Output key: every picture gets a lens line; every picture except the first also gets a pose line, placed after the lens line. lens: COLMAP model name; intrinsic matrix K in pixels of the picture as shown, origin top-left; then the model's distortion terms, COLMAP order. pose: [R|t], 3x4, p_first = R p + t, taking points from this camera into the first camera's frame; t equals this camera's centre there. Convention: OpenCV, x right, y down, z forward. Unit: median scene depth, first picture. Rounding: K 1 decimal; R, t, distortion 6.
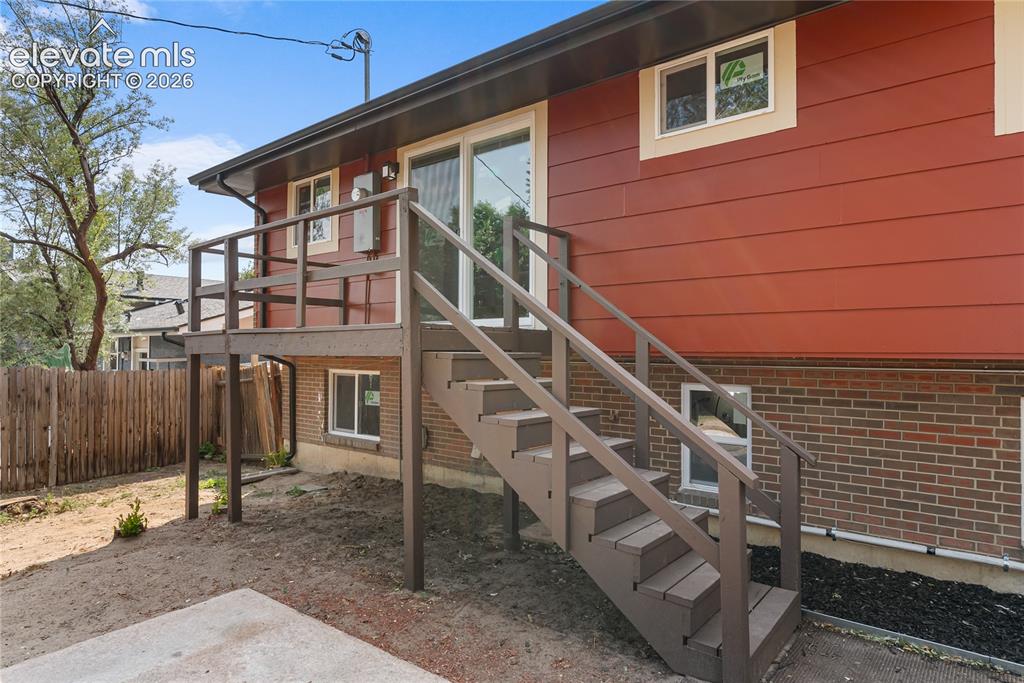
lens RADIAL K [[586.6, 0, 511.0], [0, 586.6, 344.4], [0, 0, 1]] dist [0.009099, 0.000445]
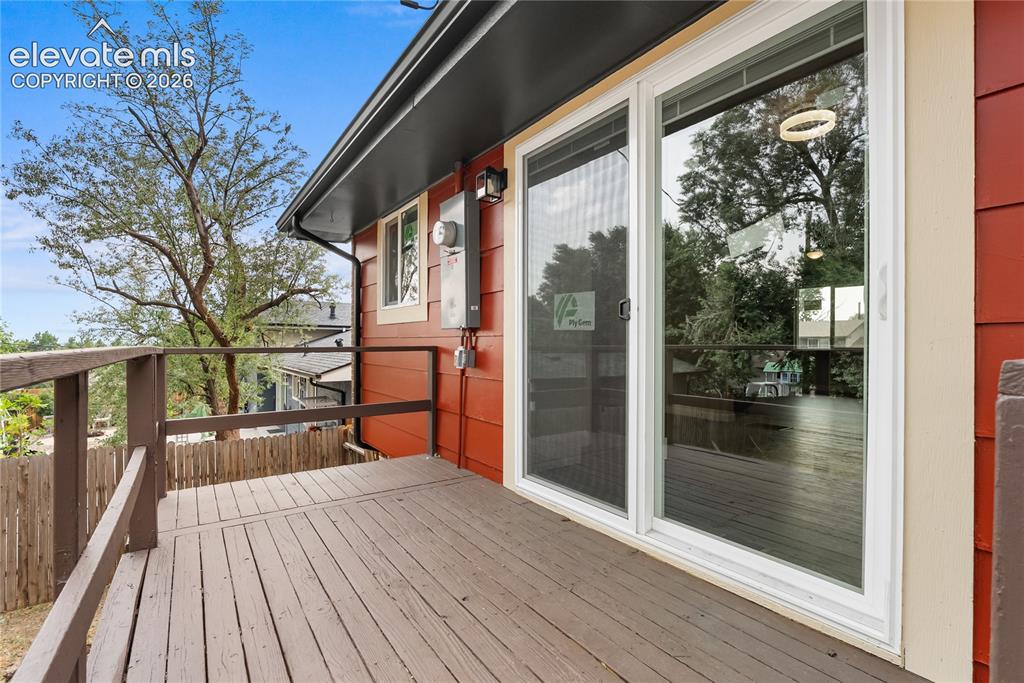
lens RADIAL K [[450.3, 0, 515.2], [0, 450.3, 341.5], [0, 0, 1]] dist [-0.009424, 0.001181]
pose [[0.961290, -0.001000, -0.275536, -0.064065], [0.006028, 0.999830, 0.017405, -0.144519], [0.275472, -0.018392, 0.961133, 0.550367]]
